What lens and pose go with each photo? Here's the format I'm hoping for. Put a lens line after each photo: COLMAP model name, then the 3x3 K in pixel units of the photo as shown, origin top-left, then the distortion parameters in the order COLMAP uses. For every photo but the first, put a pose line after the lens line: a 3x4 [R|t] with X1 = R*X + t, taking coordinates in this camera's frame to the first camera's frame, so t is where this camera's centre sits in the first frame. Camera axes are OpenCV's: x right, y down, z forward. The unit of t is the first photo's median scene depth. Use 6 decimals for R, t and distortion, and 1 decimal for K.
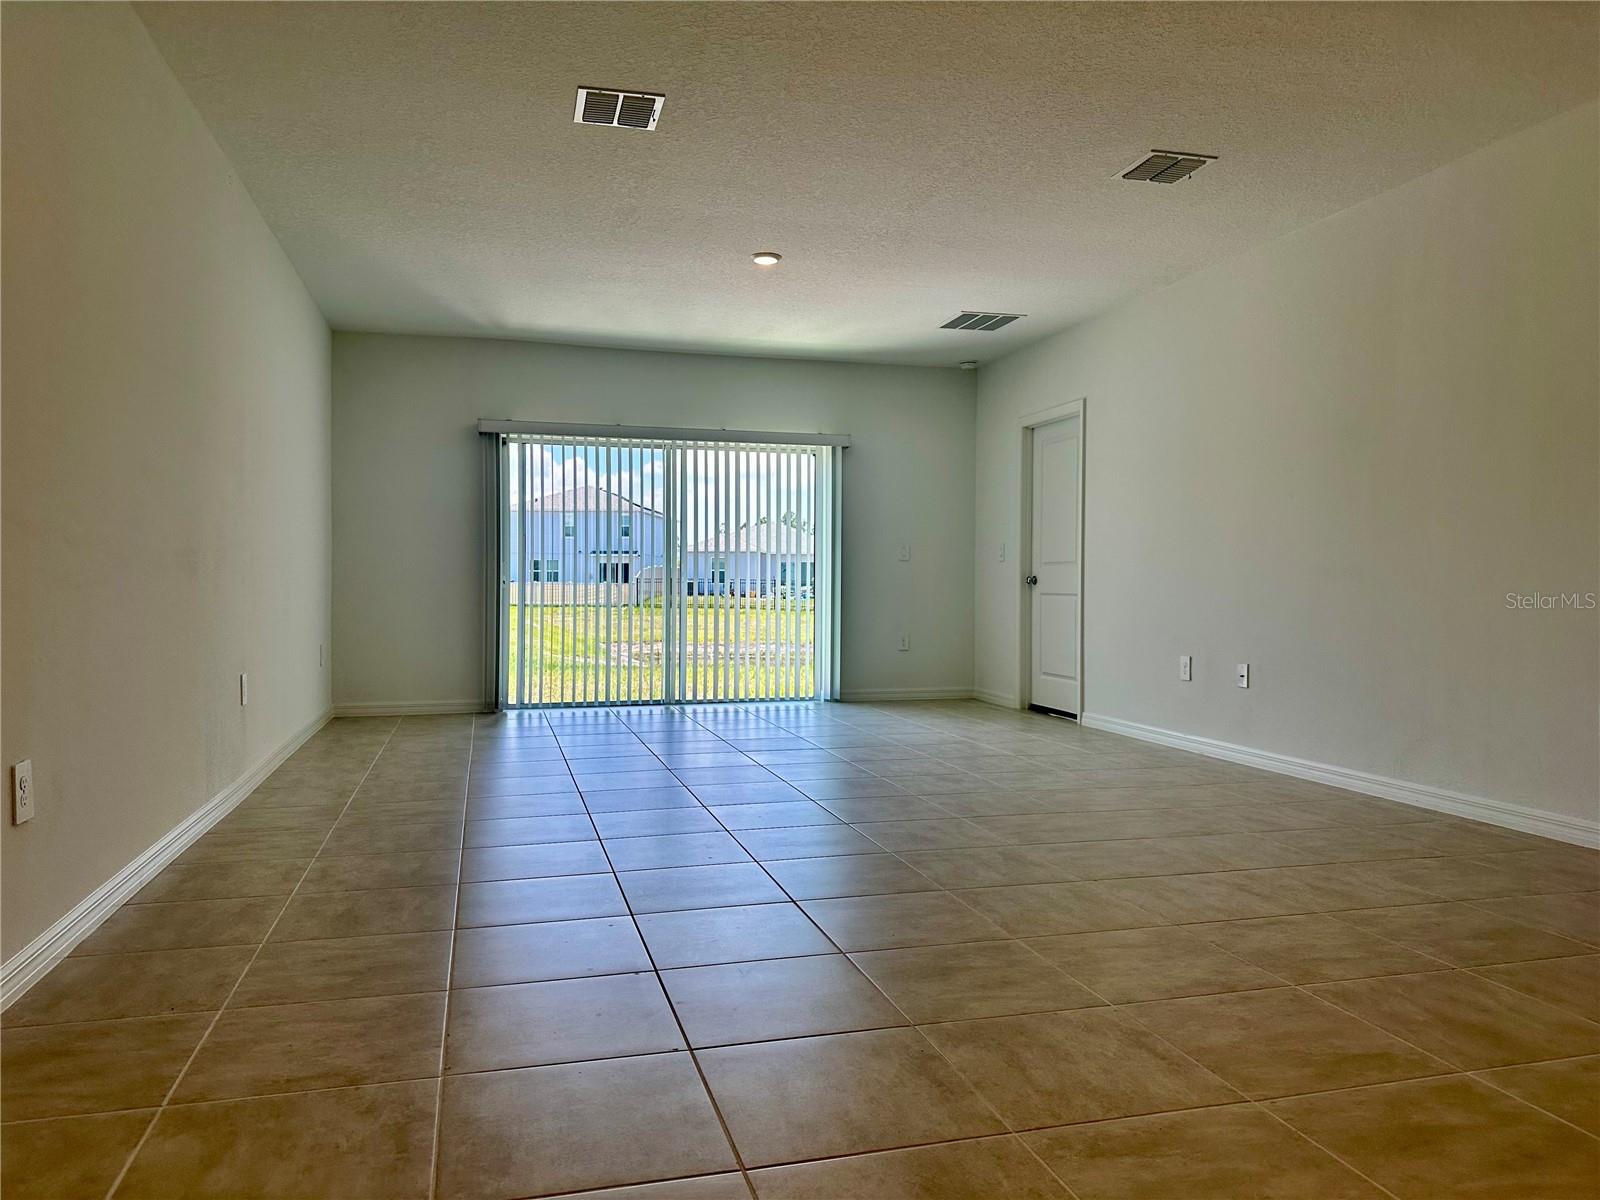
lens RADIAL K [[1117.5, 0, 800.0], [0, 1117.5, 600.0], [0, 0, 1]] dist [0.098420, -0.130764]
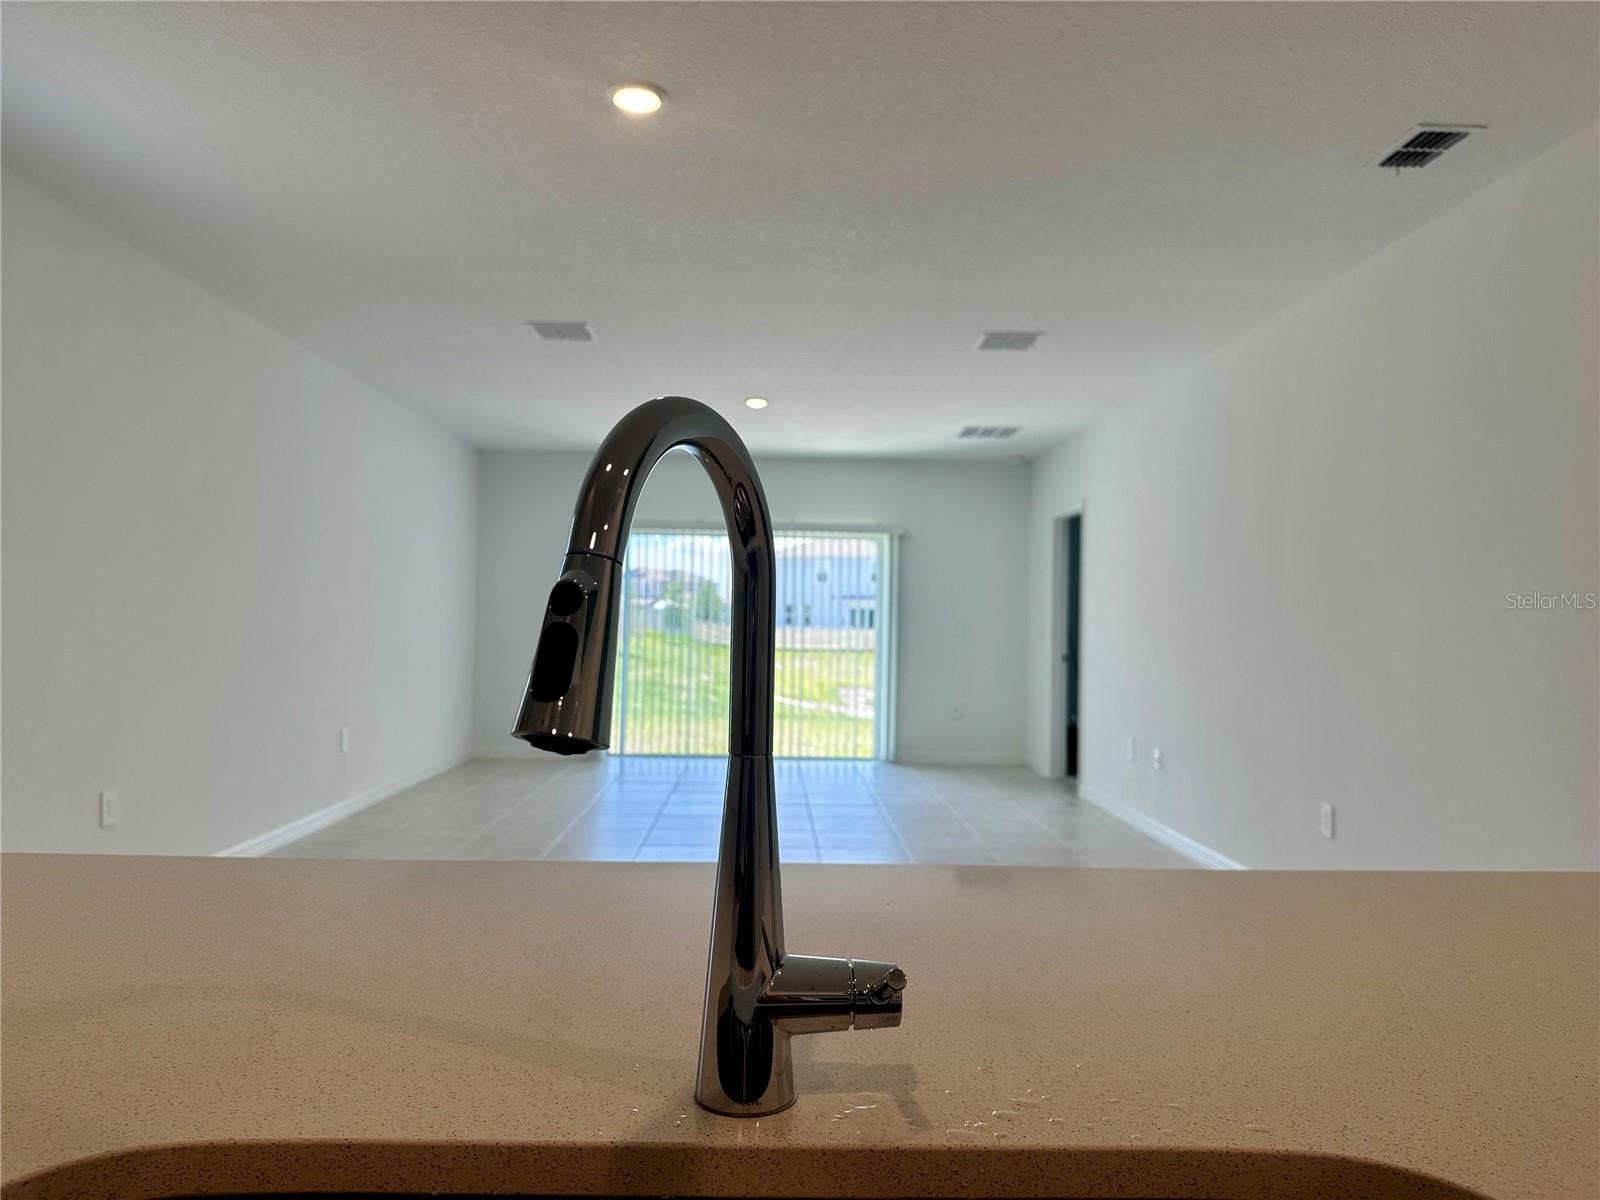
lens RADIAL K [[1124.8, 0, 785.3], [0, 1124.8, 624.2], [0, 0, 1]] dist [0.006234, 0.002549]
pose [[0.968548, 0.016330, -0.248291, 0.208229], [-0.020365, 0.999699, -0.013692, -0.030401], [0.247992, 0.018318, 0.968589, -0.116715]]
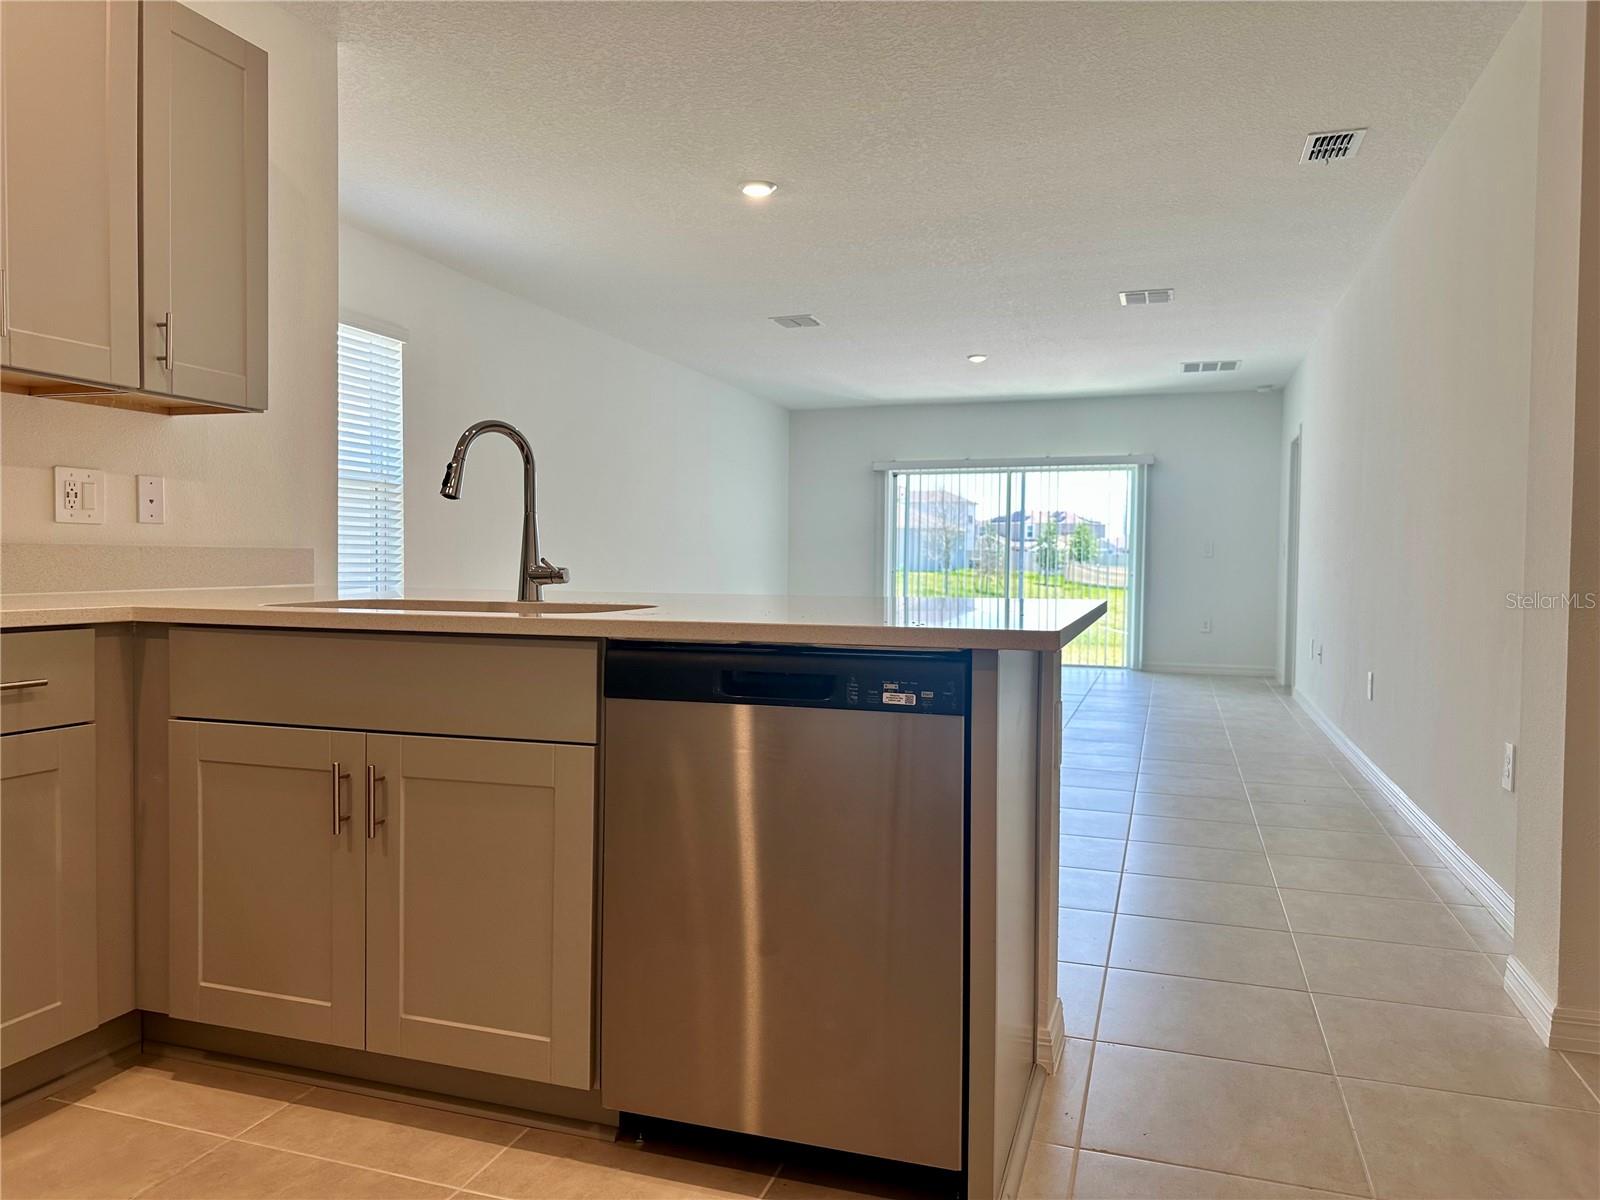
lens RADIAL K [[1117.5, 0, 800.0], [0, 1117.5, 600.0], [0, 0, 1]] dist [0.098420, -0.130764]
pose [[0.832153, 0.022988, -0.554069, 0.411177], [-0.014935, 0.999707, 0.019046, -0.005829], [0.554345, -0.007574, 0.832253, -0.249267]]
